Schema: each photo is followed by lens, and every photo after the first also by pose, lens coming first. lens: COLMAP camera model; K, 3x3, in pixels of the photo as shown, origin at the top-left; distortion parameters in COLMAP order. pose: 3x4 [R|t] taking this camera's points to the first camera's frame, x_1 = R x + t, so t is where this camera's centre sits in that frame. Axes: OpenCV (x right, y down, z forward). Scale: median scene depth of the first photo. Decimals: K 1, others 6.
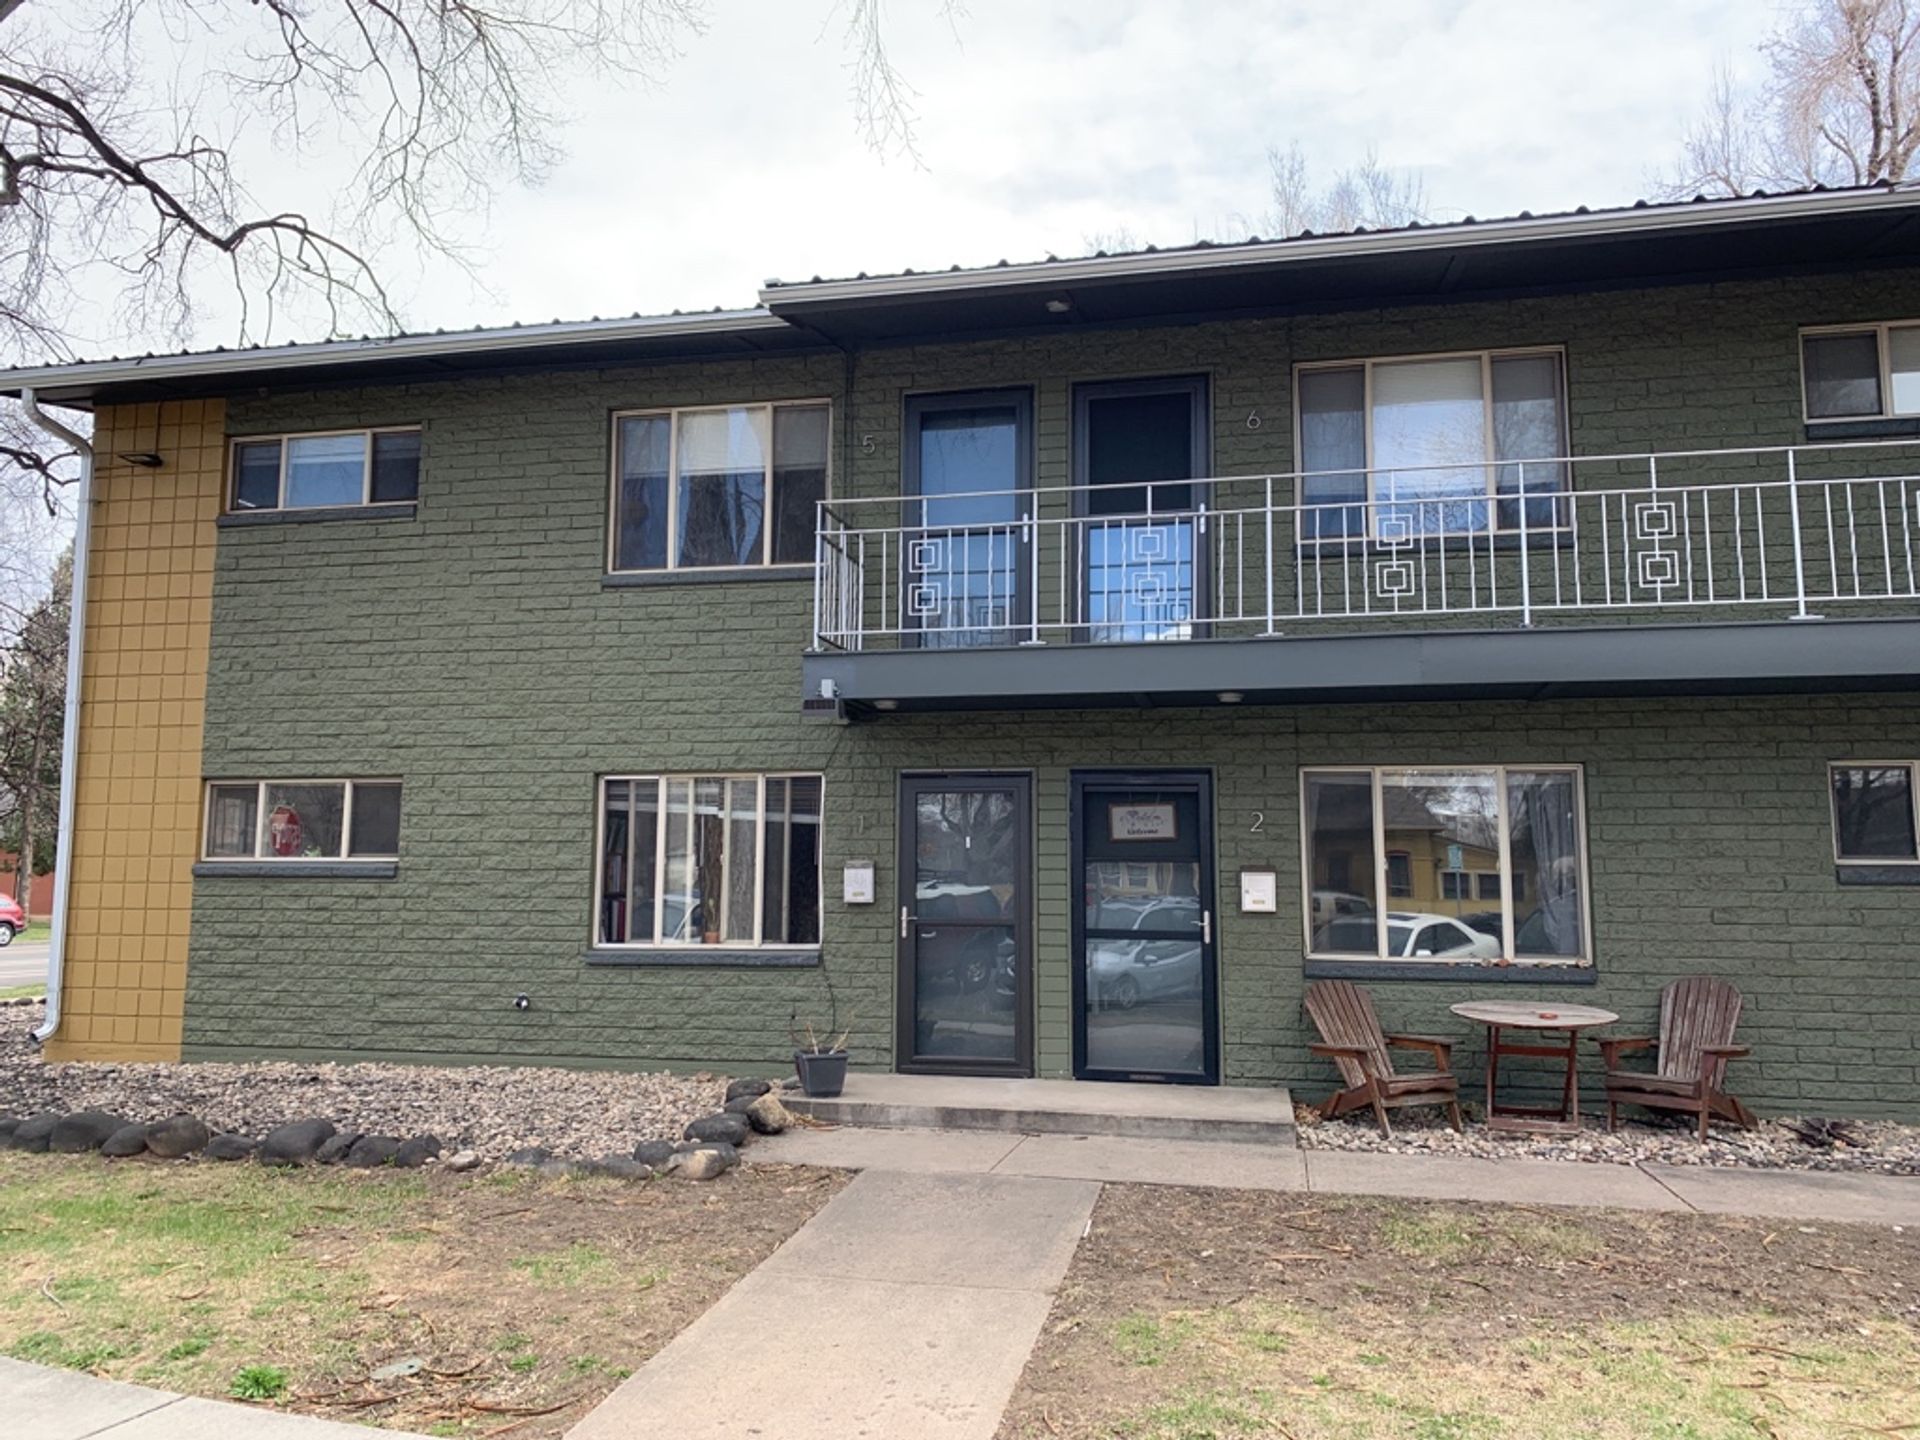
lens RADIAL K [[1414.9, 0, 945.6], [0, 1414.9, 757.0], [0, 0, 1]] dist [0.034785, -0.036710]
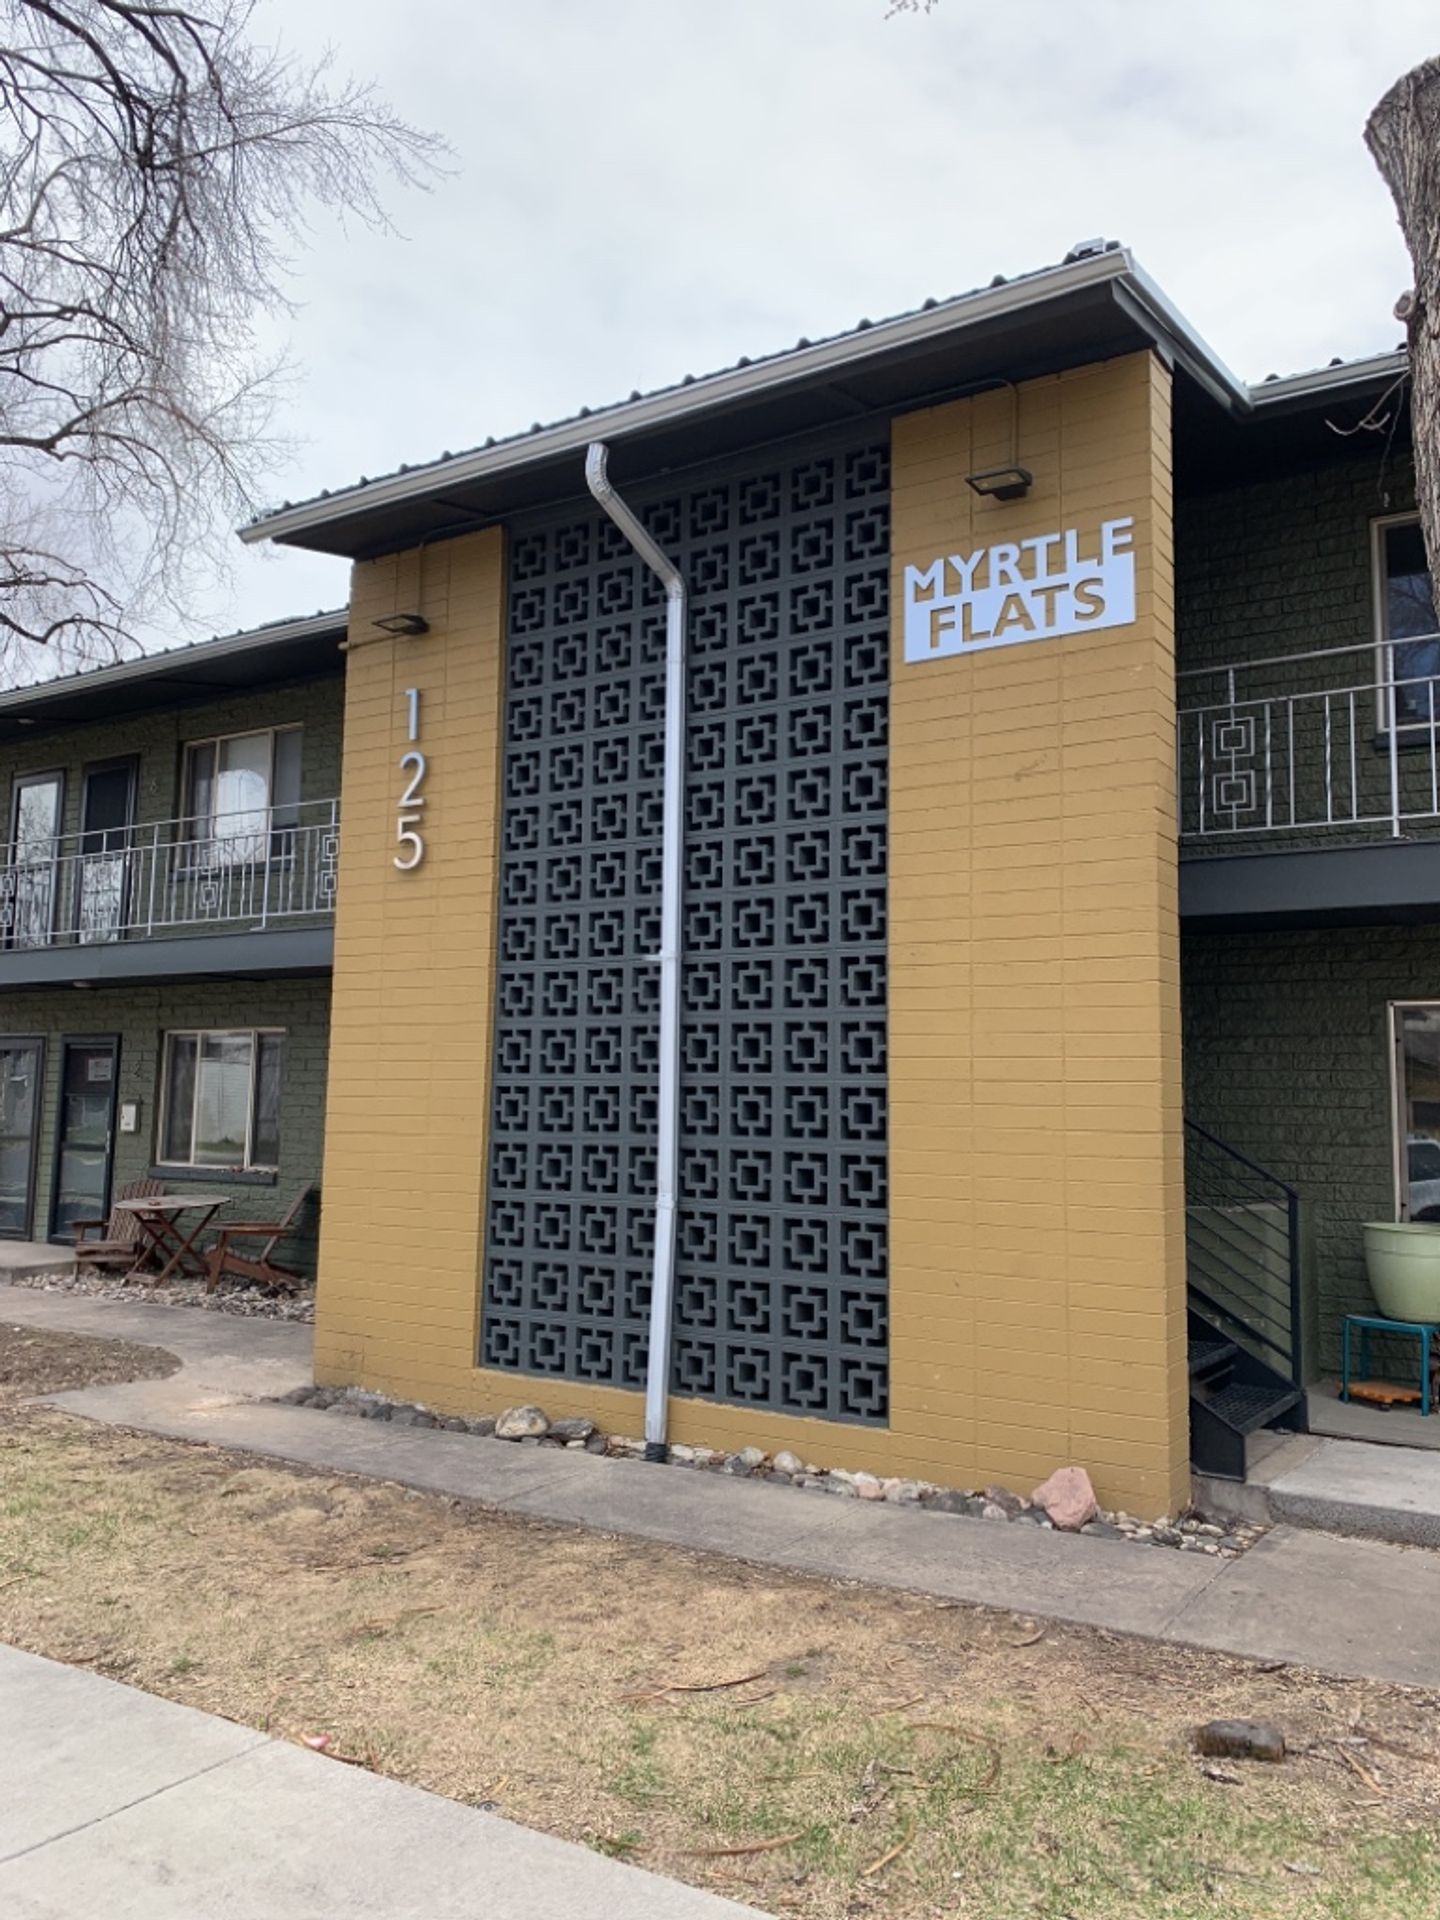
lens RADIAL K [[1414.9, 0, 715.4], [0, 1414.9, 974.3], [0, 0, 1]] dist [0.034785, -0.036710]
pose [[0.940680, -0.026008, -0.338296, 1.258869], [0.025262, 0.999659, -0.006609, -0.024989], [0.338353, -0.002329, 0.941016, -0.157689]]
